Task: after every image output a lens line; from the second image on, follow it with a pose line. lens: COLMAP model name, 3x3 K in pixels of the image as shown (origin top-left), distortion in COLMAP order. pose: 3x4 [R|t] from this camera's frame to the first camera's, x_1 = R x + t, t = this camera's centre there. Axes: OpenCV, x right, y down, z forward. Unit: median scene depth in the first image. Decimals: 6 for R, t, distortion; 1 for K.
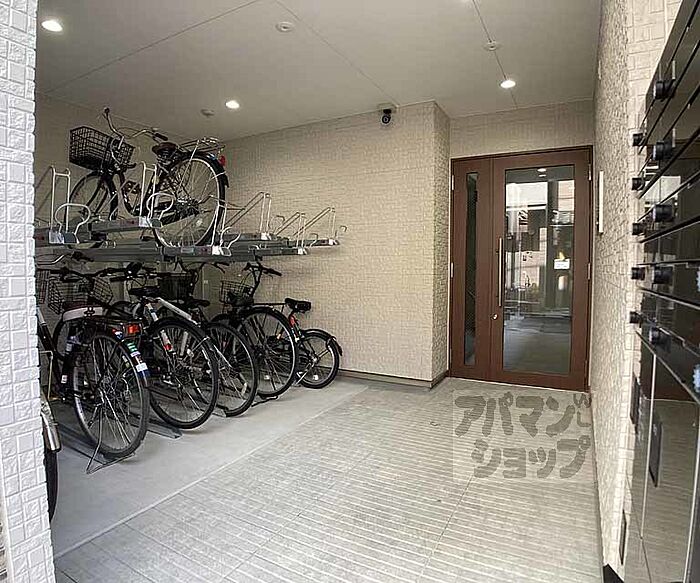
lens RADIAL K [[445.5, 0, 324.6], [0, 445.5, 277.7], [0, 0, 1]] dist [-0.106483, 0.025612]
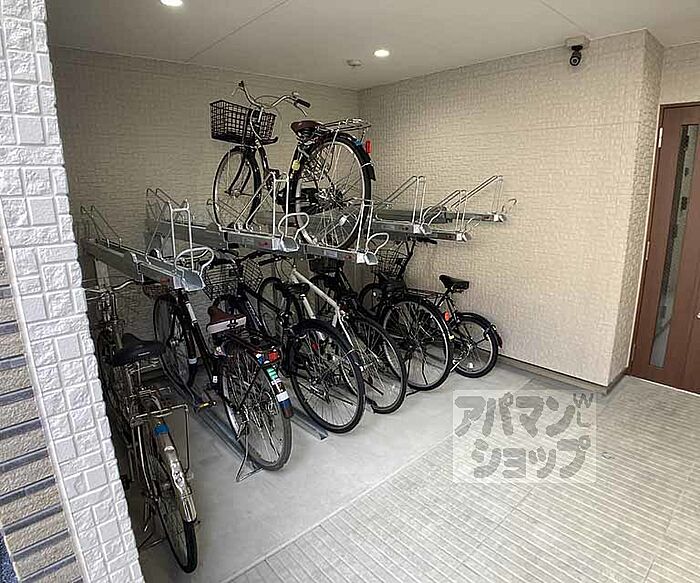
lens RADIAL K [[429.8, 0, 346.4], [0, 429.8, 278.4], [0, 0, 1]] dist [-0.100065, 0.024384]
pose [[0.954091, 0.047105, -0.295791, -0.015416], [0.014859, 0.978896, 0.203817, -0.152489], [0.299150, -0.198855, 0.933256, 0.146616]]
